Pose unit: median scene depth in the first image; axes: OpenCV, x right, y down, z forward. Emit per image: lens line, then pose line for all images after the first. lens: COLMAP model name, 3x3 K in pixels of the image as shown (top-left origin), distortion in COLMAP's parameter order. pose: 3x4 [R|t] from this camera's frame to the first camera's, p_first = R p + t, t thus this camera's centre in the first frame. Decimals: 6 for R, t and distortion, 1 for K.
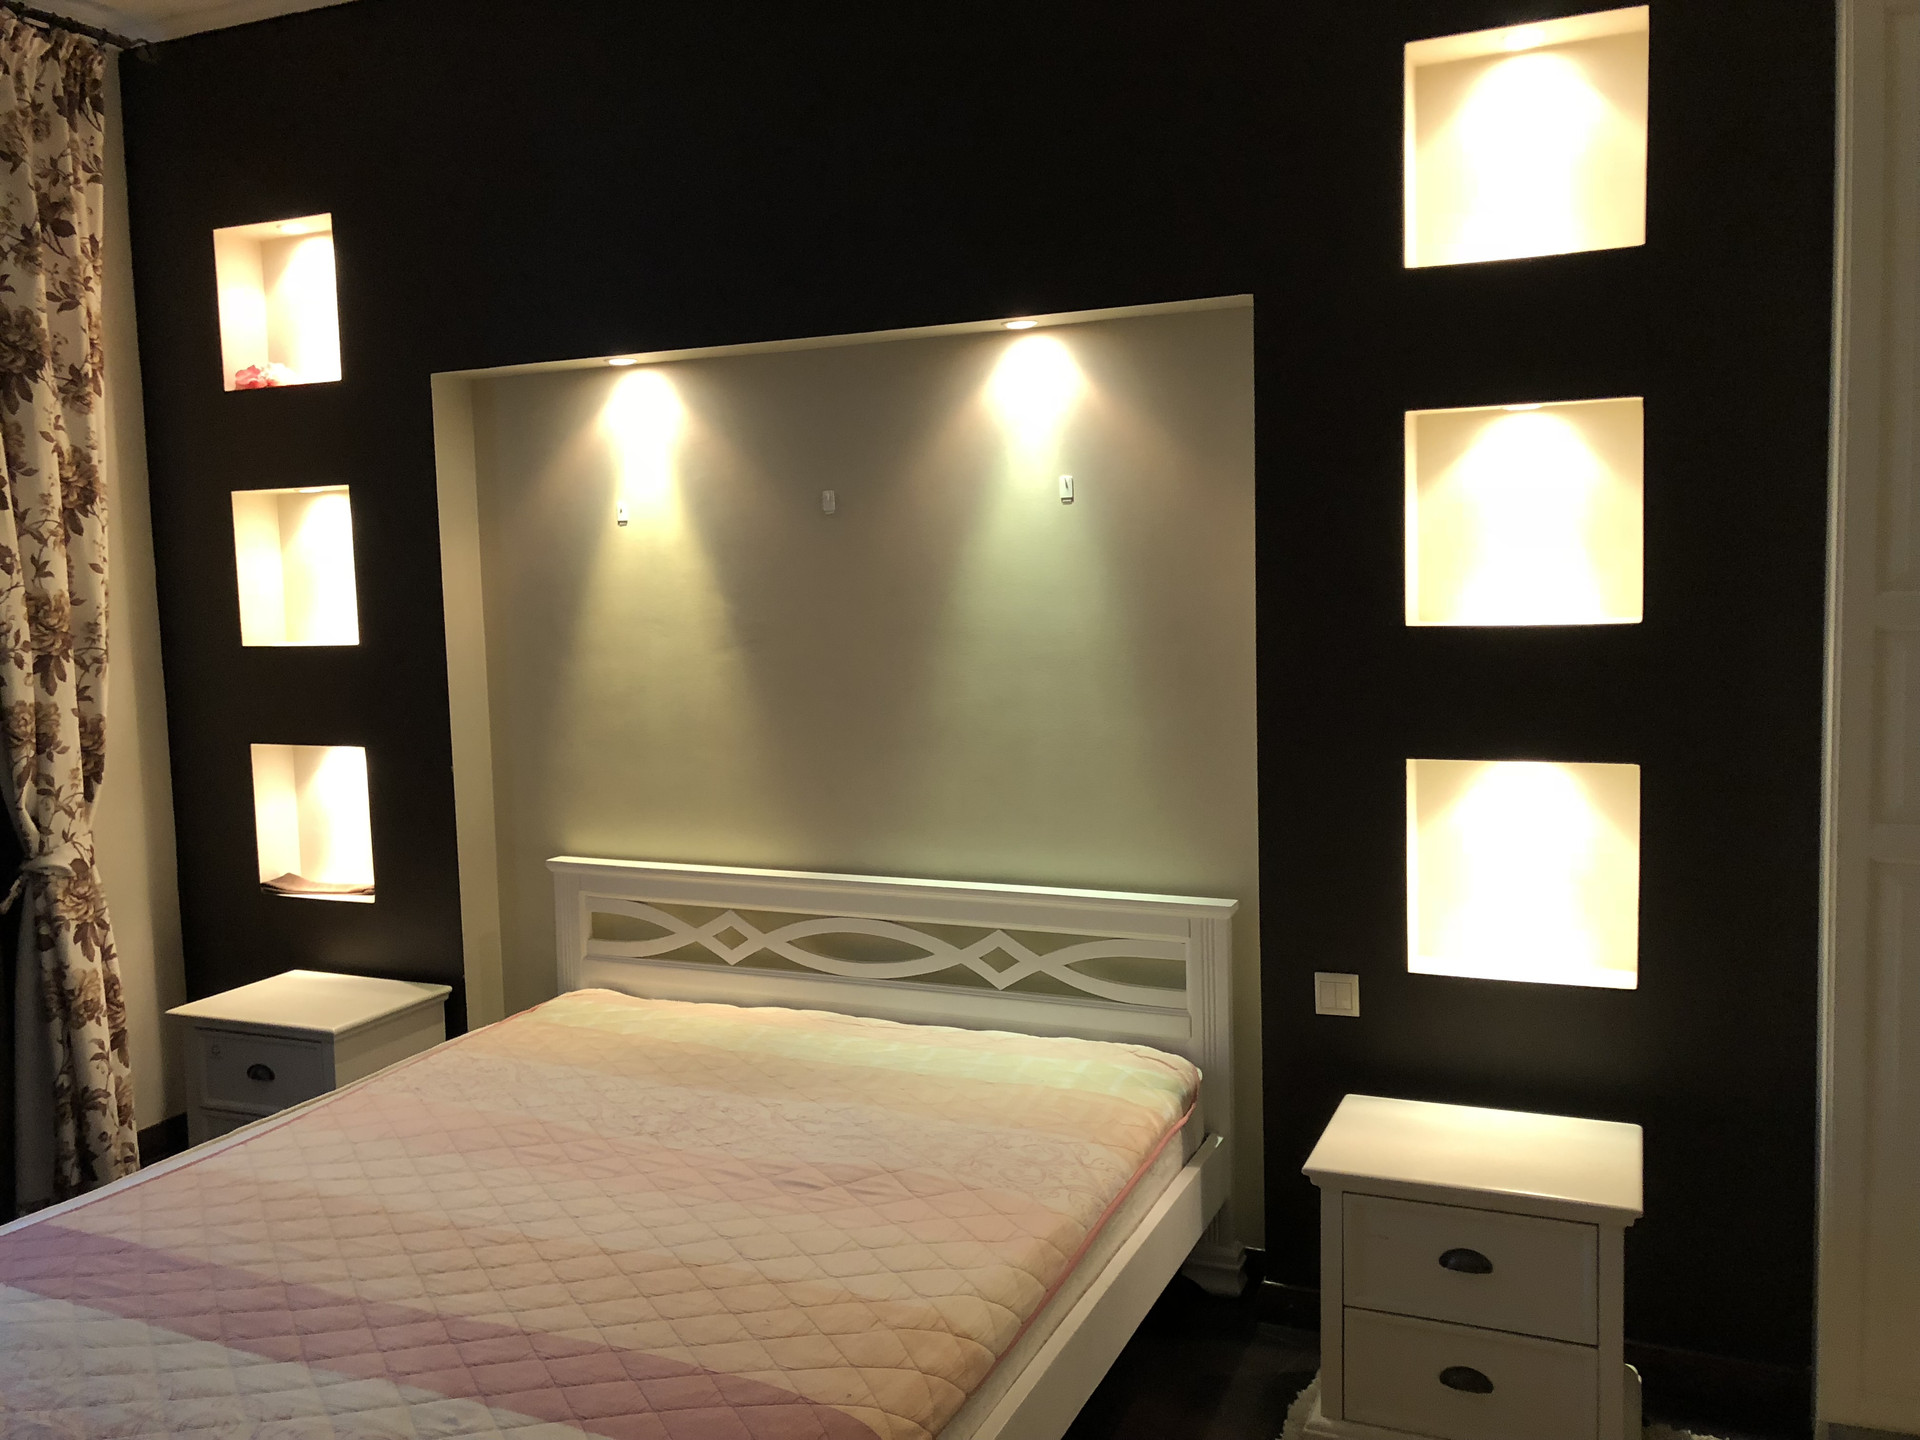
lens RADIAL K [[1574.4, 0, 960.0], [0, 1574.4, 720.0], [0, 0, 1]] dist [0.033737, -0.069970]
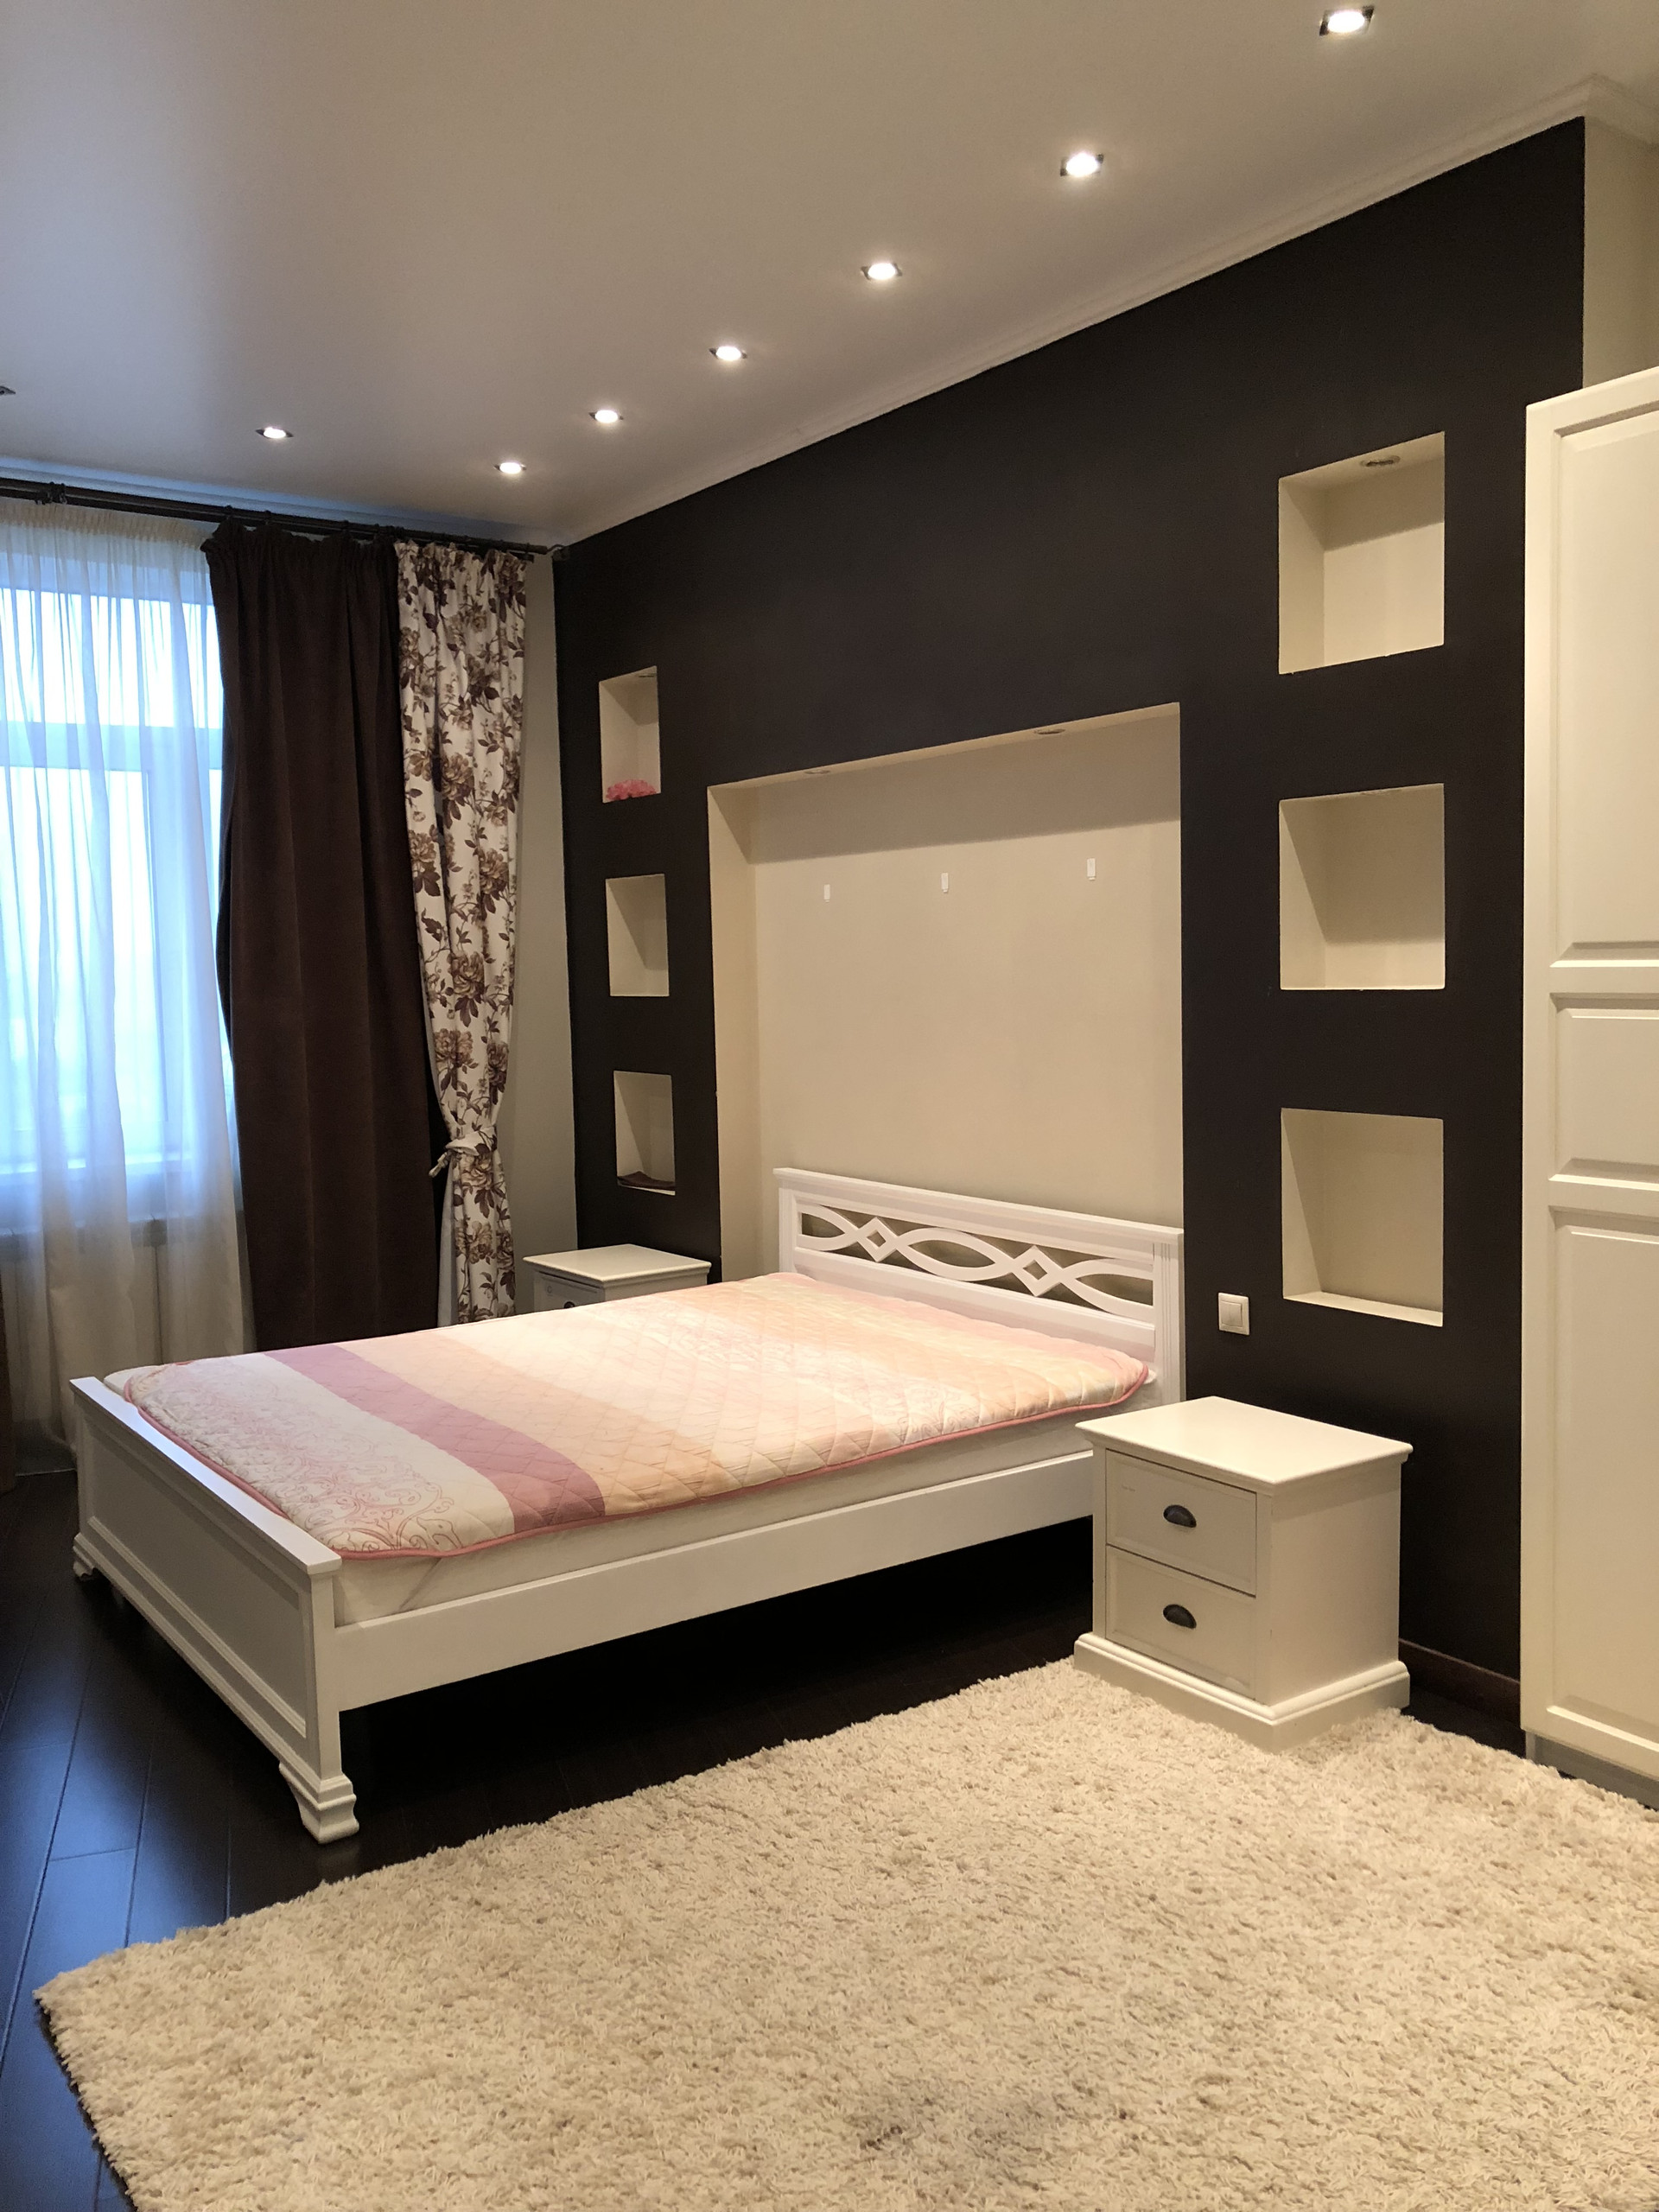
lens RADIAL K [[1813.9, 0, 834.4], [0, 1813.9, 1100.0], [0, 0, 1]] dist [0.033737, -0.069970]
pose [[0.856216, 0.047335, -0.514445, 0.545613], [-0.047120, 0.998798, 0.013477, 0.012935], [0.514464, 0.012702, 0.857418, -0.226314]]
